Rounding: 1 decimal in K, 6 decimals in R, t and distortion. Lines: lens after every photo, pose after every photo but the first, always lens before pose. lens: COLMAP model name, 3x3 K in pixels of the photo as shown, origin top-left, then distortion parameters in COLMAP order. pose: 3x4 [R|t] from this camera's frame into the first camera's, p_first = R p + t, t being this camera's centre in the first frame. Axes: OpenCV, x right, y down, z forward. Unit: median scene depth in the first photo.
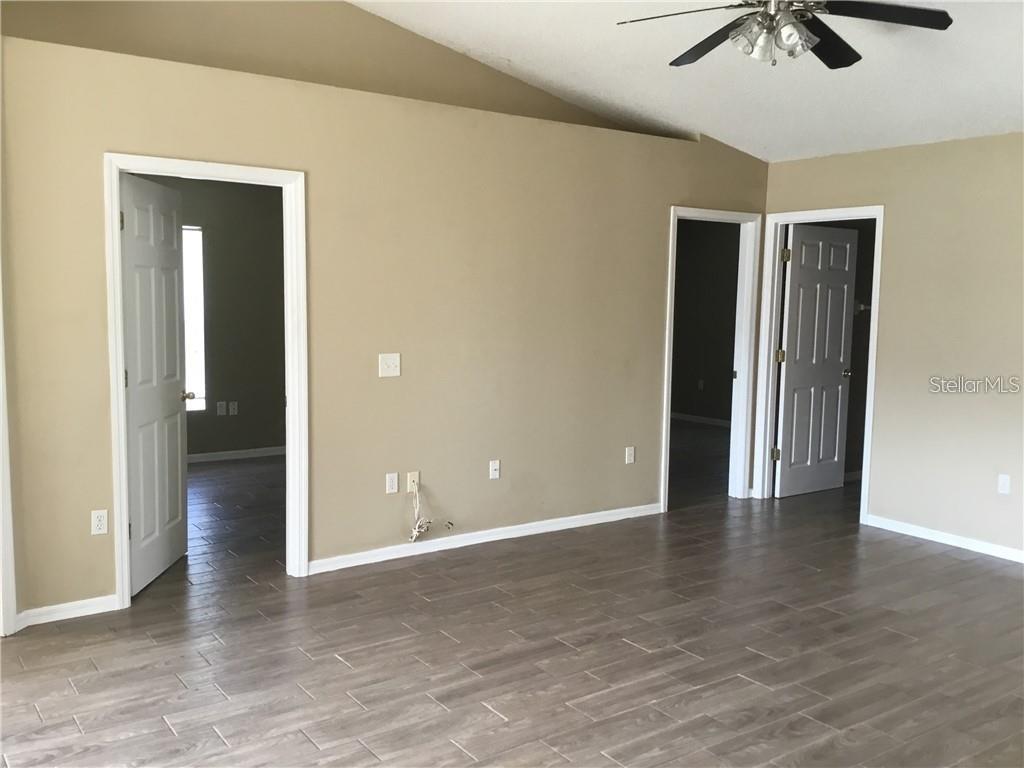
lens RADIAL K [[922.1, 0, 512.0], [0, 922.1, 384.0], [0, 0, 1]] dist [0.140721, -0.294253]
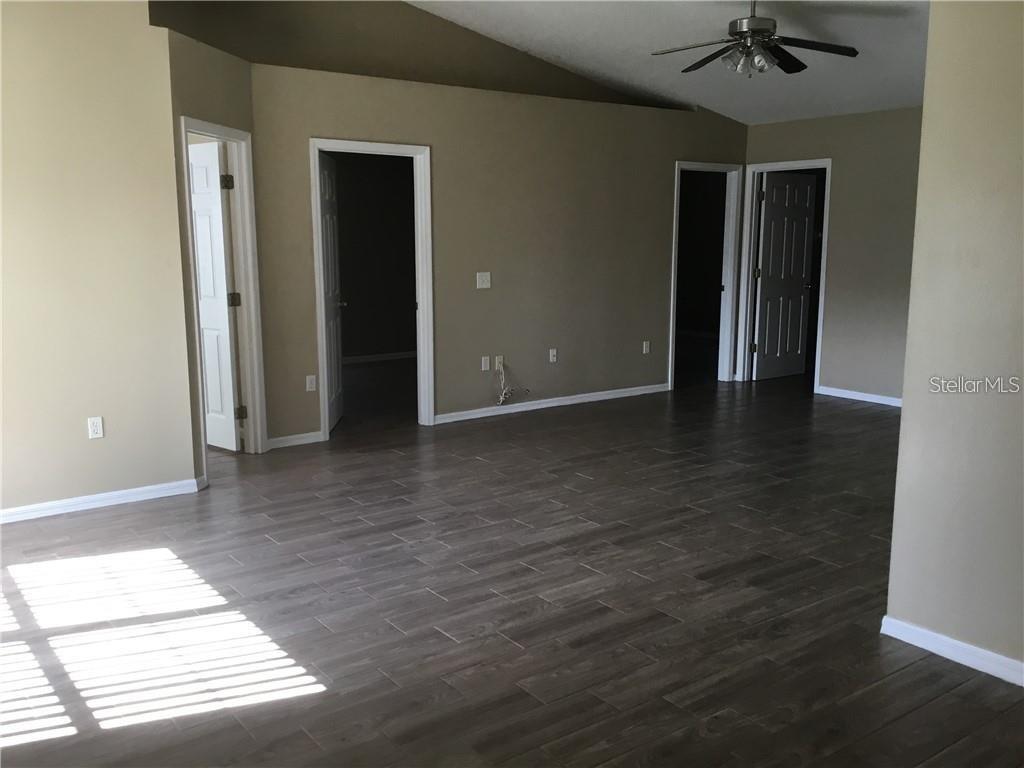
lens RADIAL K [[922.1, 0, 512.0], [0, 922.1, 384.0], [0, 0, 1]] dist [0.140721, -0.294253]
pose [[0.999655, -0.019746, 0.017305, -0.097914], [0.018596, 0.997760, 0.064255, 0.040657], [-0.018535, -0.063911, 0.997783, -0.369971]]
